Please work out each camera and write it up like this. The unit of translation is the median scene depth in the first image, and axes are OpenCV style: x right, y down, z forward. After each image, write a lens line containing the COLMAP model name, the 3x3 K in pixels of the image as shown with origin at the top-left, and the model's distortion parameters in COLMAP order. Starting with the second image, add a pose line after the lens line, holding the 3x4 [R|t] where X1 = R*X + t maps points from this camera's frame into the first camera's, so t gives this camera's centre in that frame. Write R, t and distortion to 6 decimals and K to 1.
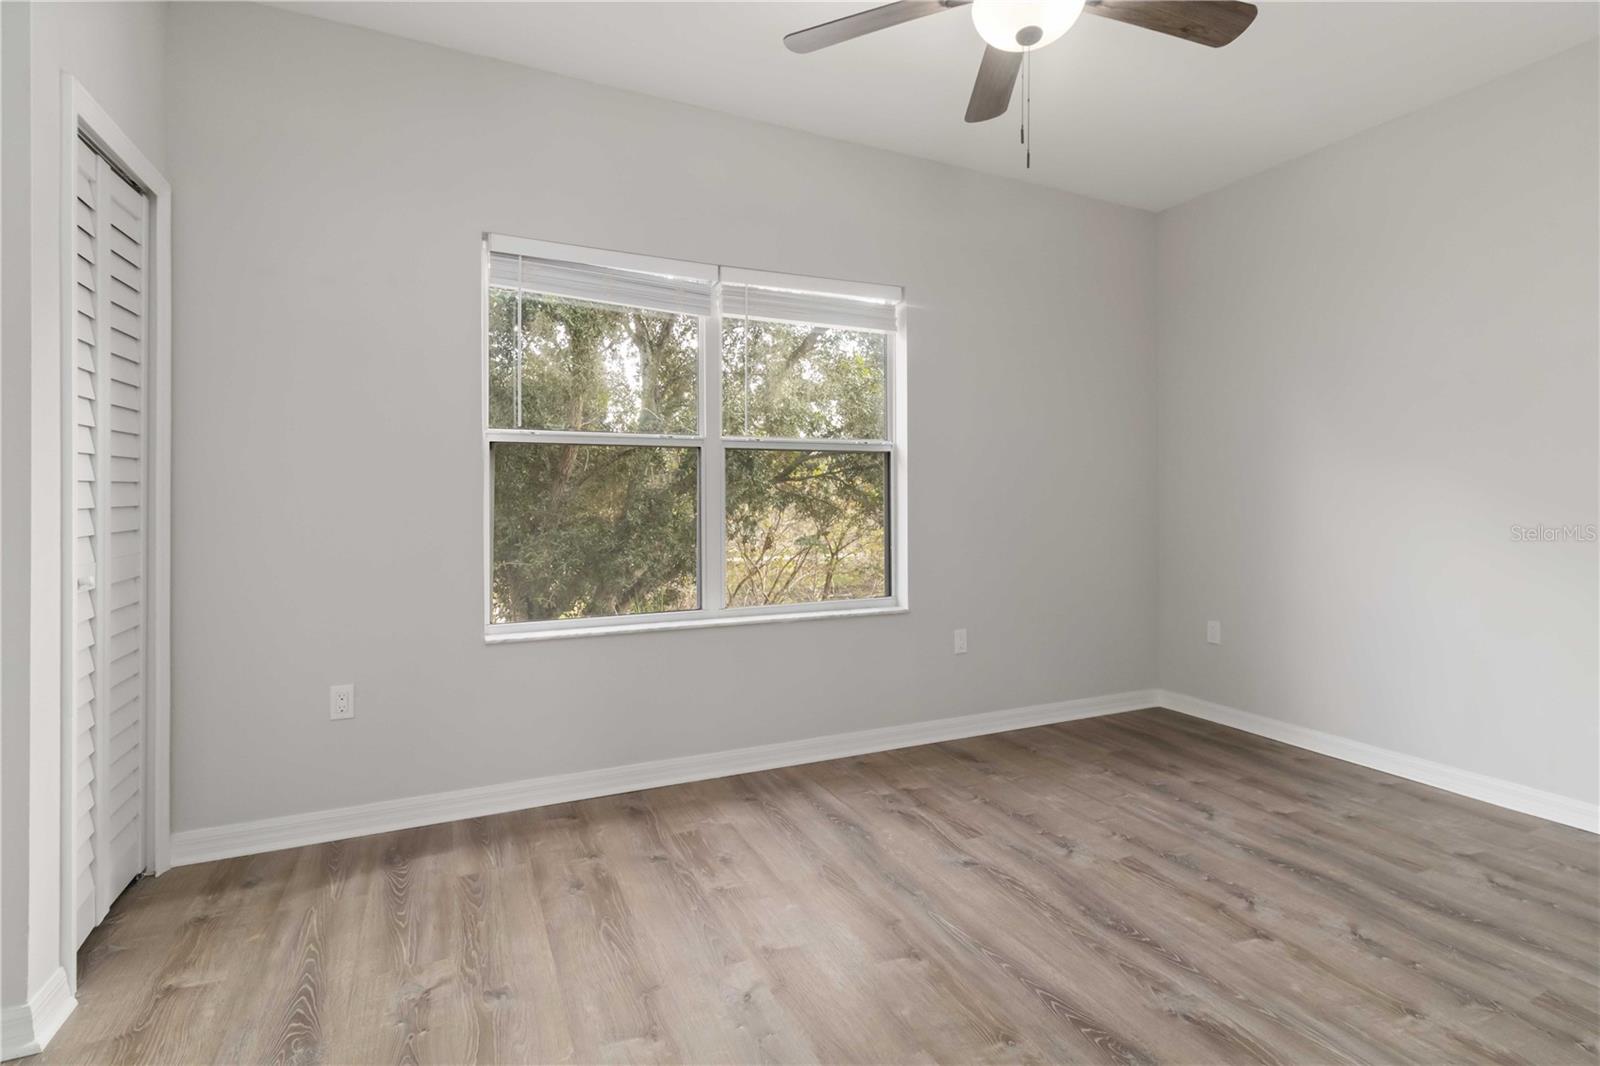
lens RADIAL K [[757.4, 0, 818.6], [0, 757.4, 503.4], [0, 0, 1]] dist [0.001907, 0.000489]
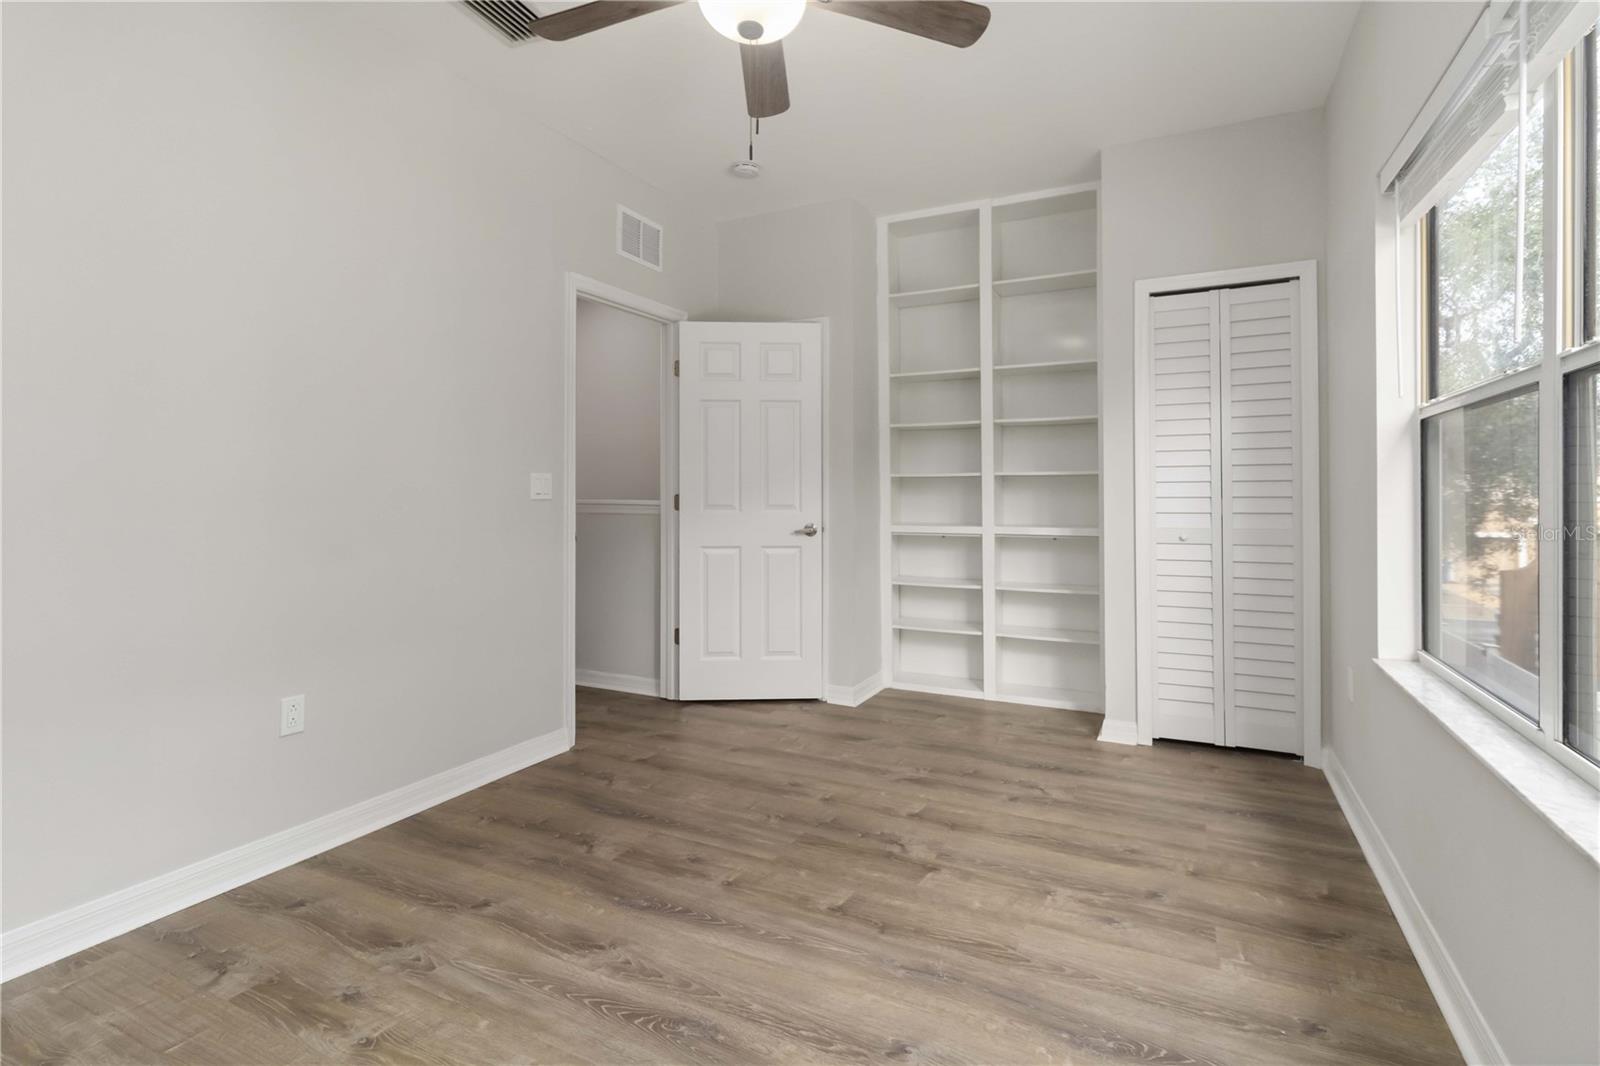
lens RADIAL K [[757.4, 0, 812.6], [0, 757.4, 490.0], [0, 0, 1]] dist [0.001907, 0.000489]
pose [[-0.787430, -0.005715, -0.616378, 0.687036], [-0.006674, 0.999977, -0.000746, -0.003777], [0.616368, 0.003526, -0.787450, 1.525109]]
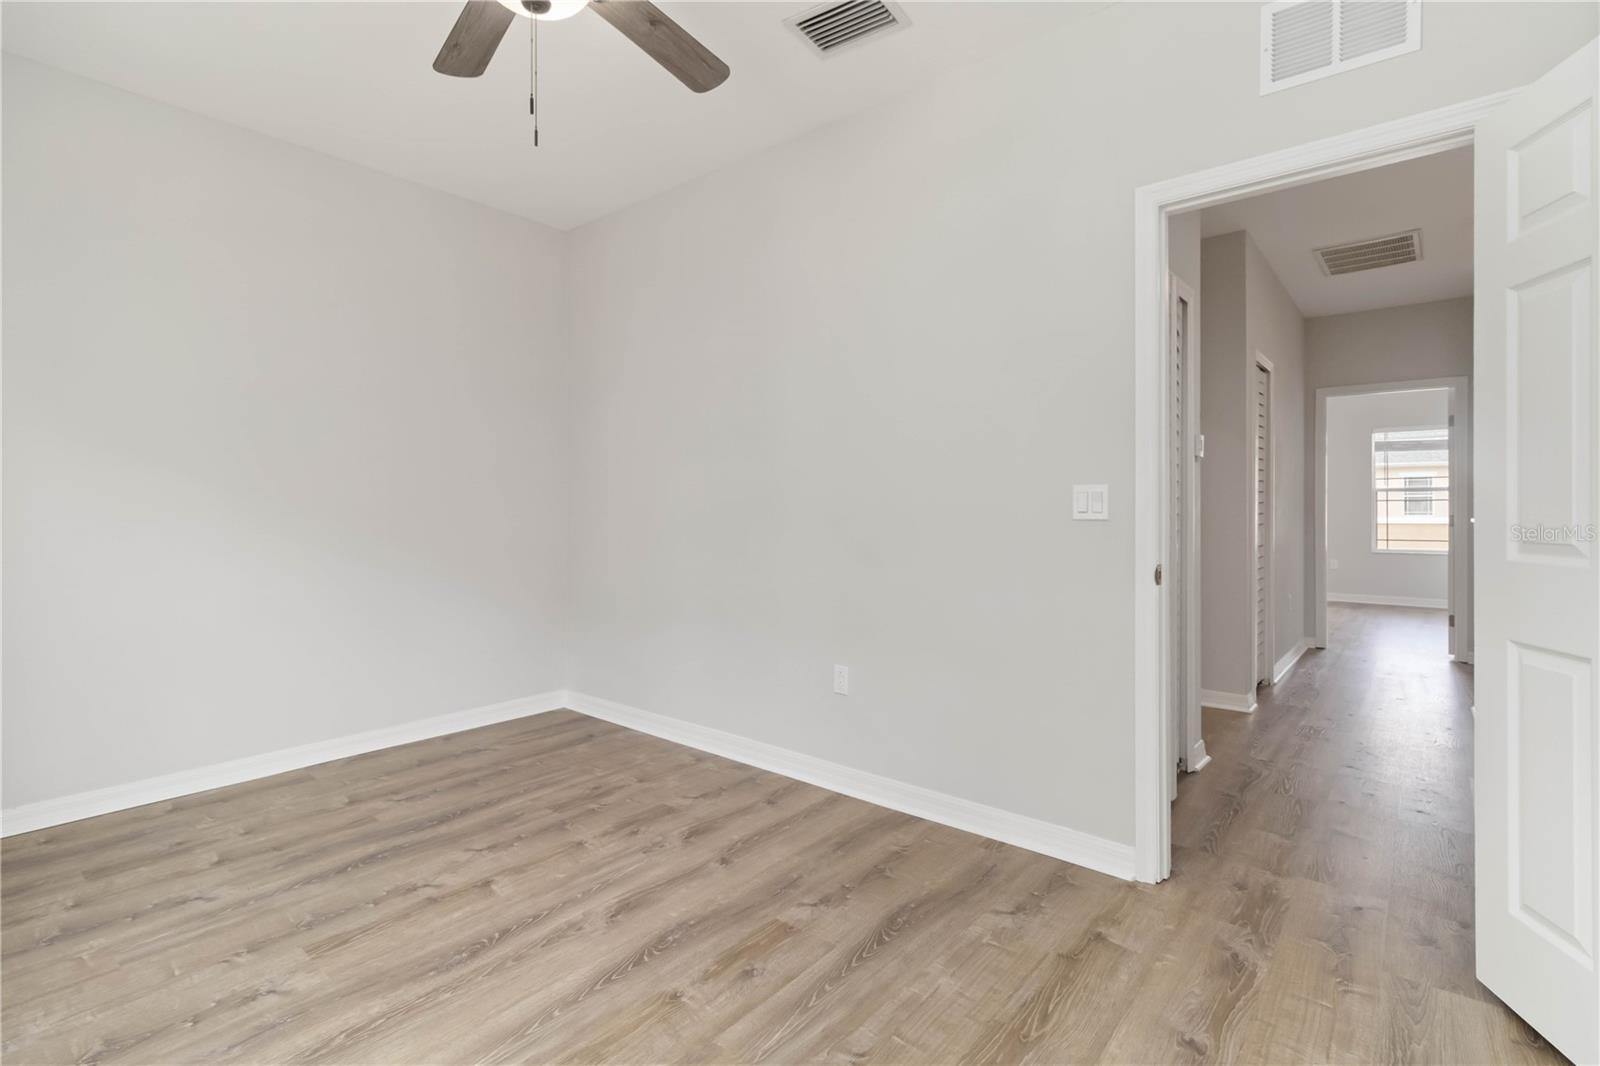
lens RADIAL K [[757.4, 0, 812.2], [0, 757.4, 513.9], [0, 0, 1]] dist [0.001907, 0.000489]
pose [[-0.420524, -0.009387, 0.907233, -0.583653], [0.004135, 0.999916, 0.012263, -0.006148], [-0.907272, 0.008909, -0.420450, 0.897242]]
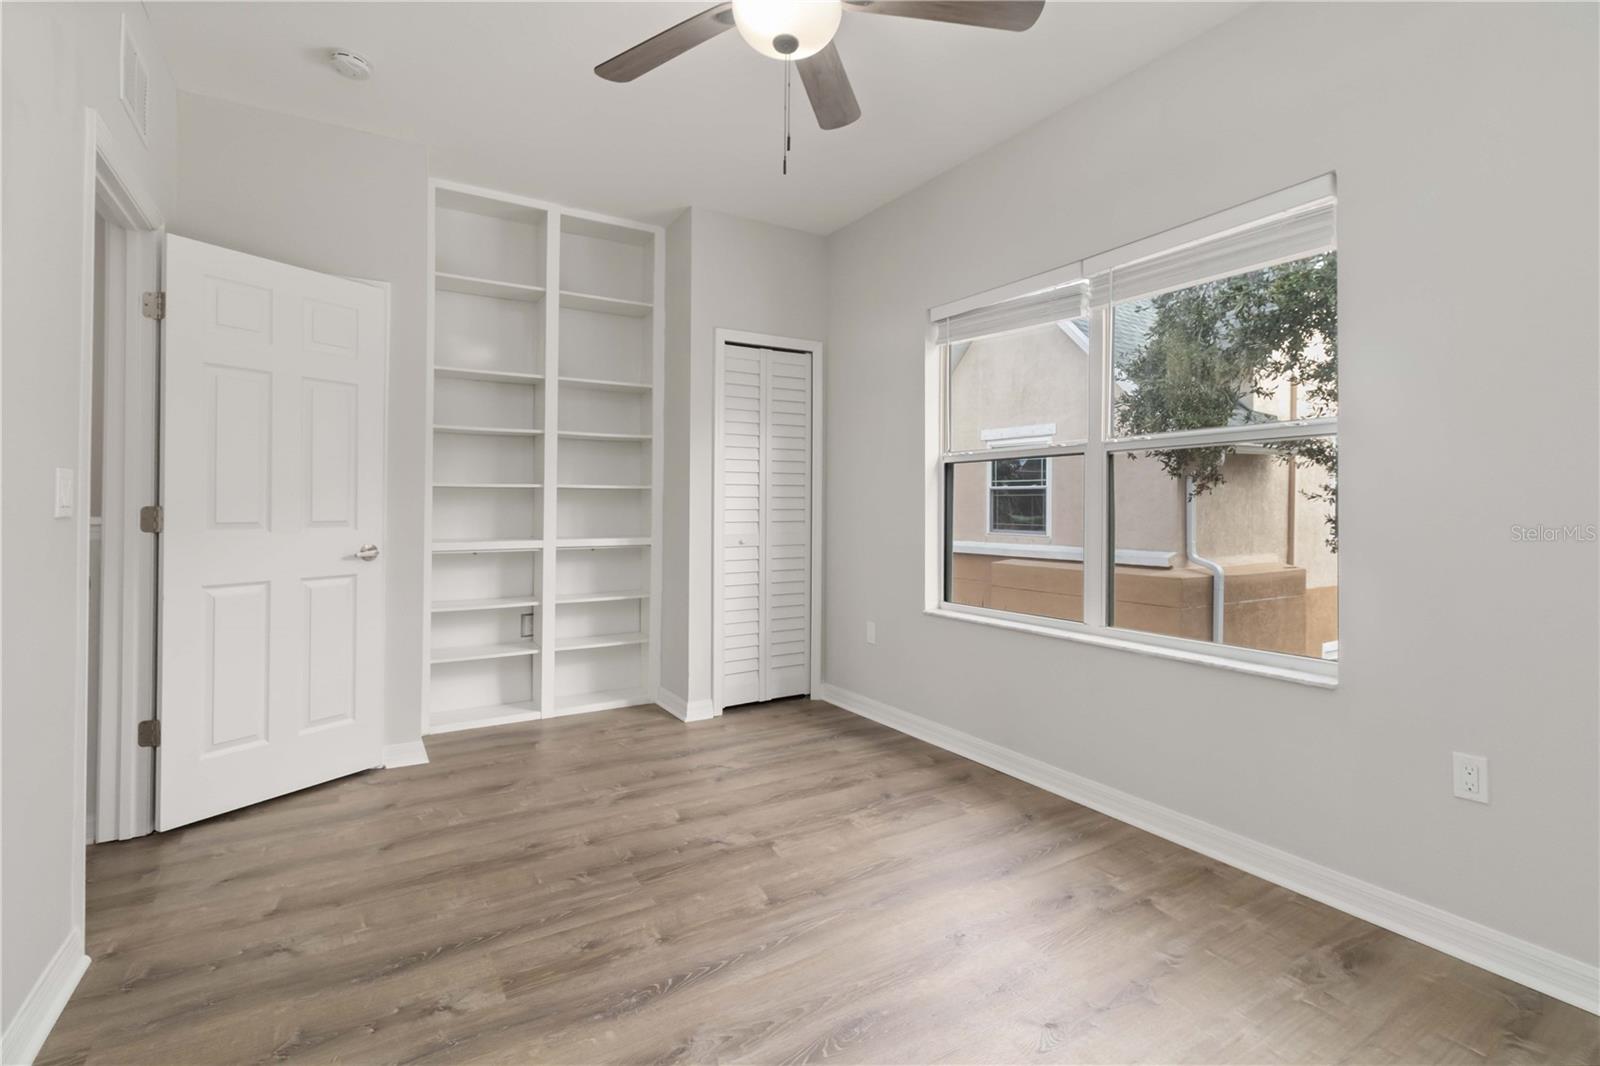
lens RADIAL K [[757.4, 0, 807.8], [0, 757.4, 511.1], [0, 0, 1]] dist [0.001907, 0.000489]
pose [[0.109962, 0.004980, -0.993923, 1.056923], [-0.010831, 0.999934, 0.003812, -0.001285], [0.993877, 0.010346, 0.110009, 0.766367]]
